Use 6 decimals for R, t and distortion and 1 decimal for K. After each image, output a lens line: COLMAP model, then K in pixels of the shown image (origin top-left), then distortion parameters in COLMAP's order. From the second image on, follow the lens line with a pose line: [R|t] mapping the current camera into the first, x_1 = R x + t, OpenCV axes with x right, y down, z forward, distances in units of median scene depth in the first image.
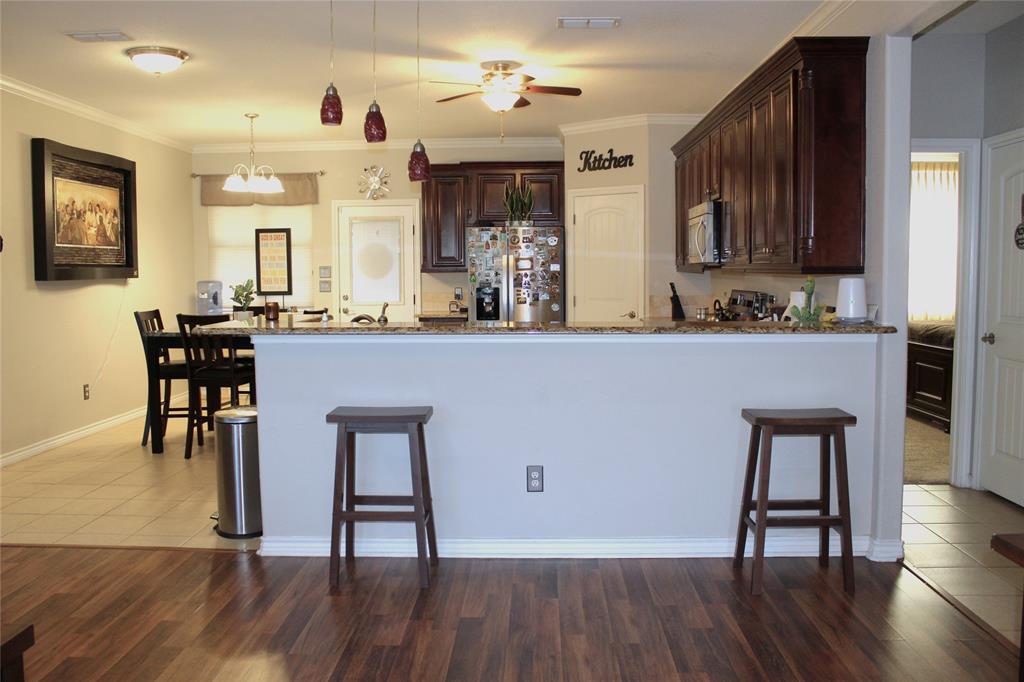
lens RADIAL K [[857.3, 0, 512.0], [0, 857.3, 341.0], [0, 0, 1]] dist [-0.164867, 0.139295]
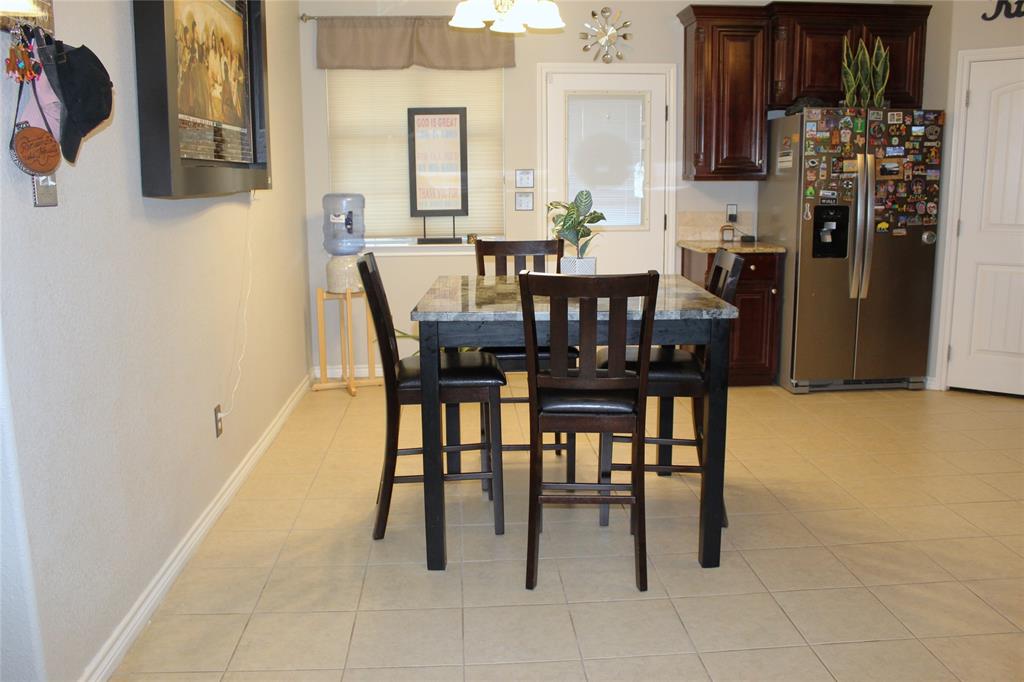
lens RADIAL K [[861.2, 0, 512.0], [0, 861.2, 341.0], [0, 0, 1]] dist [-0.159035, 0.128918]
pose [[0.995685, -0.021233, 0.090336, -0.290763], [0.011783, 0.994520, 0.103882, -0.028189], [-0.092046, -0.102370, 0.990479, 0.368128]]
